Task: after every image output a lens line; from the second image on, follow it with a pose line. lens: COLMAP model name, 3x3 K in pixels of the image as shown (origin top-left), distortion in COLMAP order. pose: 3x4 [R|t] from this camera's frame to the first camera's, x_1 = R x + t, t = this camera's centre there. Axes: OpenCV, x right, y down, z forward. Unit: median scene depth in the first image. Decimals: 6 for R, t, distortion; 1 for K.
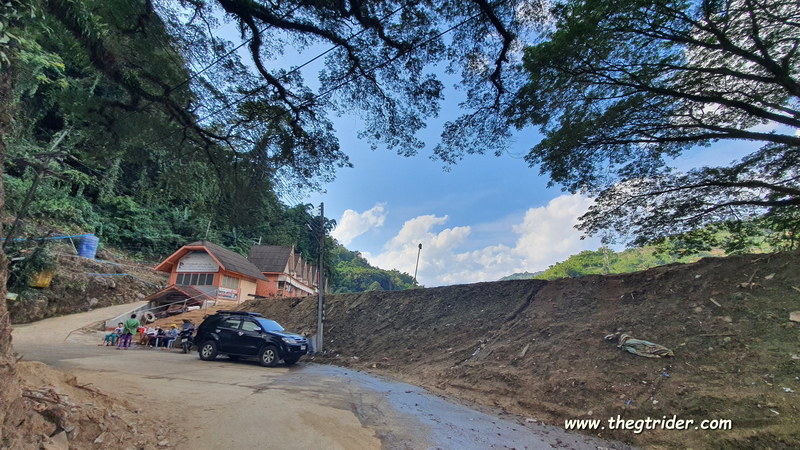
lens RADIAL K [[320.3, 0, 400.7], [0, 320.3, 223.7], [0, 0, 1]] dist [-0.000779, -0.001377]
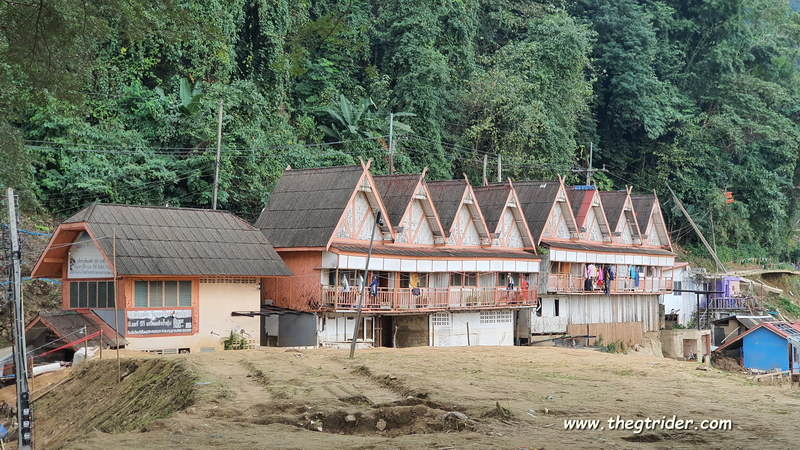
lens RADIAL K [[1177.3, 0, 409.3], [0, 1177.3, 240.9], [0, 0, 1]] dist [0.101318, 0.000000]
pose [[0.759180, -0.040126, -0.649642, 0.698351], [0.208256, 0.960604, 0.184038, -0.101278], [0.616664, -0.275010, 0.737628, 0.052905]]
